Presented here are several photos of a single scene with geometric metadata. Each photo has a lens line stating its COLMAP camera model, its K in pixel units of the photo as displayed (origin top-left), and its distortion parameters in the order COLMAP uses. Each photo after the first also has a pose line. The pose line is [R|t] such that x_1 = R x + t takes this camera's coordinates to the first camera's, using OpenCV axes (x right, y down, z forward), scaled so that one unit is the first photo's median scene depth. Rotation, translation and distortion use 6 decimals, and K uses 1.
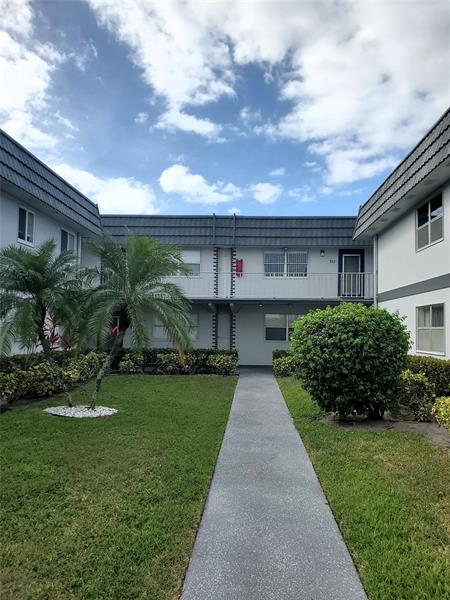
lens RADIAL K [[460.3, 0, 225.1], [0, 460.3, 301.2], [0, 0, 1]] dist [0.021033, -0.046988]
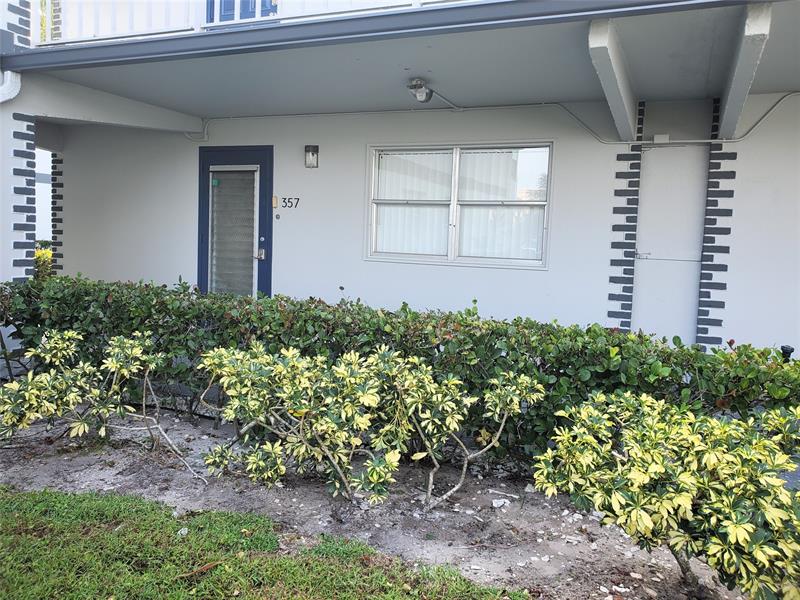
lens RADIAL K [[613.8, 0, 399.9], [0, 613.8, 298.3], [0, 0, 1]] dist [0.021033, -0.046988]
pose [[0.935819, 0.060421, -0.347264, -0.023028], [-0.008761, 0.988882, 0.148446, 0.071118], [0.352372, -0.135876, 0.925944, 0.865005]]
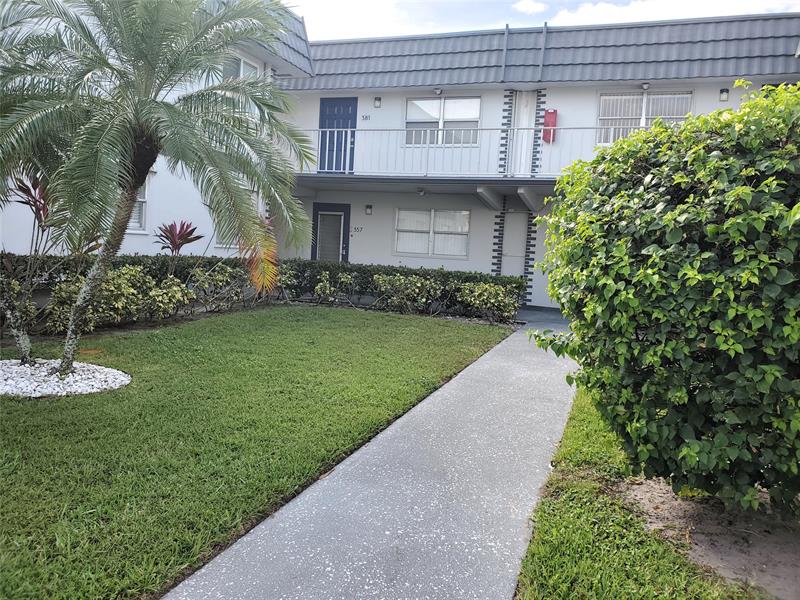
lens RADIAL K [[613.8, 0, 390.3], [0, 613.8, 278.8], [0, 0, 1]] dist [0.021033, -0.046988]
pose [[0.955881, 0.059161, -0.287736, 0.087506], [-0.030217, 0.994117, 0.104016, 0.043572], [0.292196, -0.090733, 0.952045, 0.312980]]
